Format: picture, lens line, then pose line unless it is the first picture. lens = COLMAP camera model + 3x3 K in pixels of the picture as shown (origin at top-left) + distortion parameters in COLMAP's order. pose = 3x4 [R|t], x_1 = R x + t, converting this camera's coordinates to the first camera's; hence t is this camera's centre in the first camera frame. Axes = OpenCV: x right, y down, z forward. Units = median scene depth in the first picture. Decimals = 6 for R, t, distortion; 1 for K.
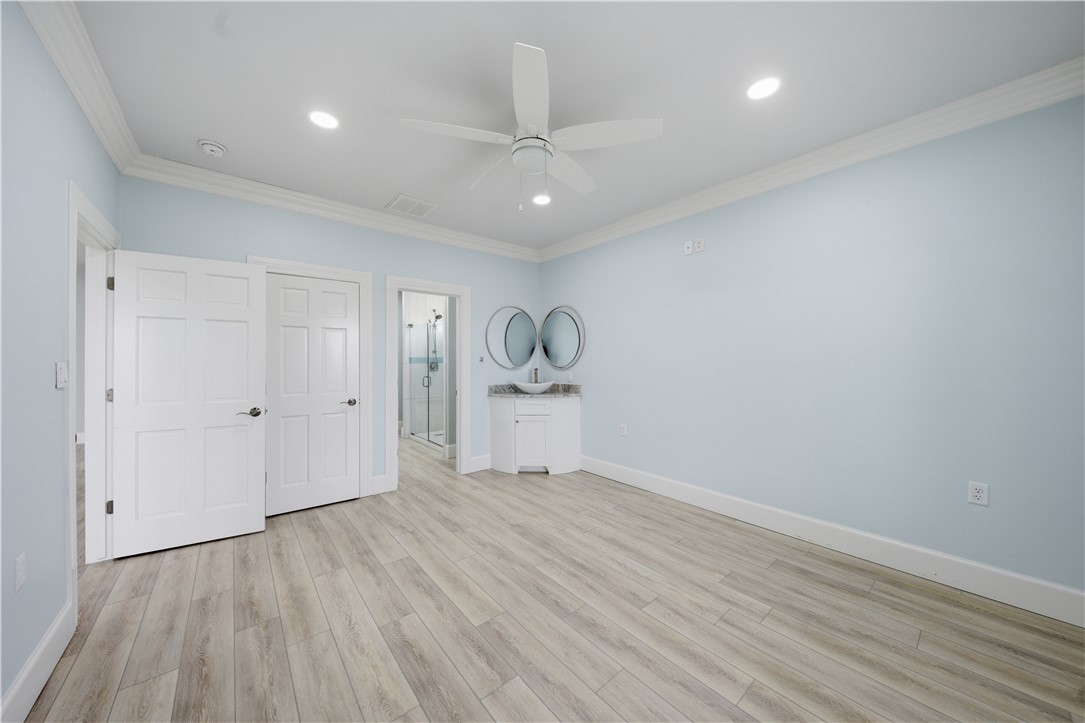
lens RADIAL K [[358.0, 0, 549.0], [0, 358.0, 352.8], [0, 0, 1]] dist [-0.003762, -0.001271]
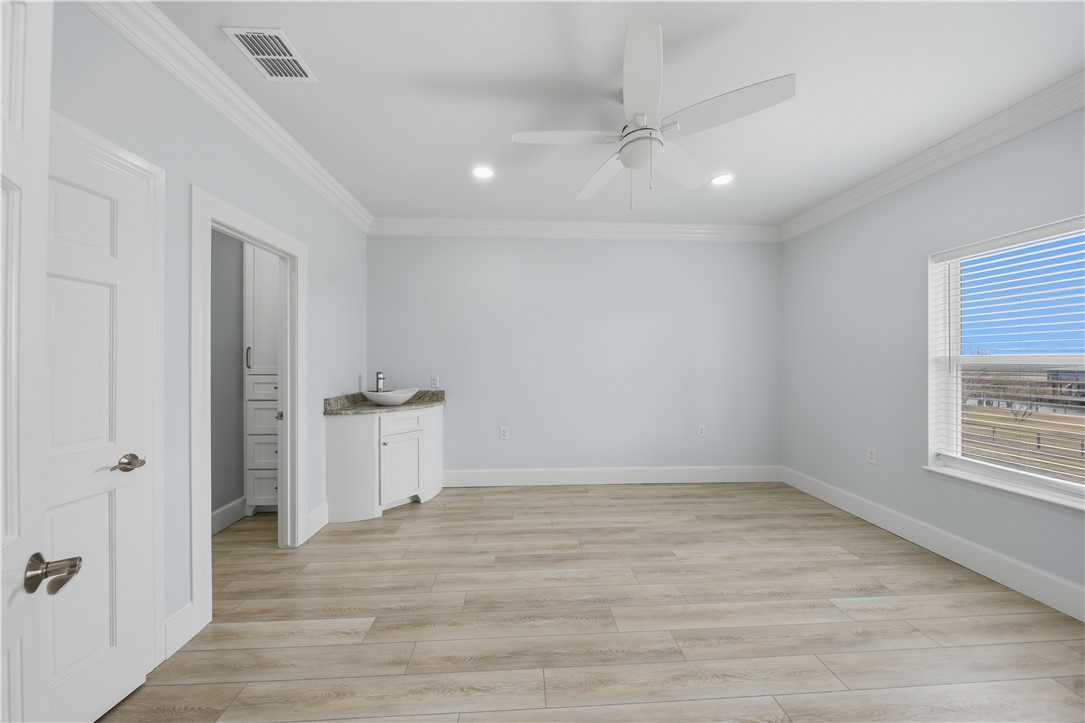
lens RADIAL K [[358.0, 0, 536.9], [0, 358.0, 358.0], [0, 0, 1]] dist [-0.003762, -0.001271]
pose [[0.617207, 0.006300, 0.786776, -0.671798], [-0.015373, 0.999874, 0.004053, 0.008168], [-0.786651, -0.014597, 0.617226, 0.427031]]
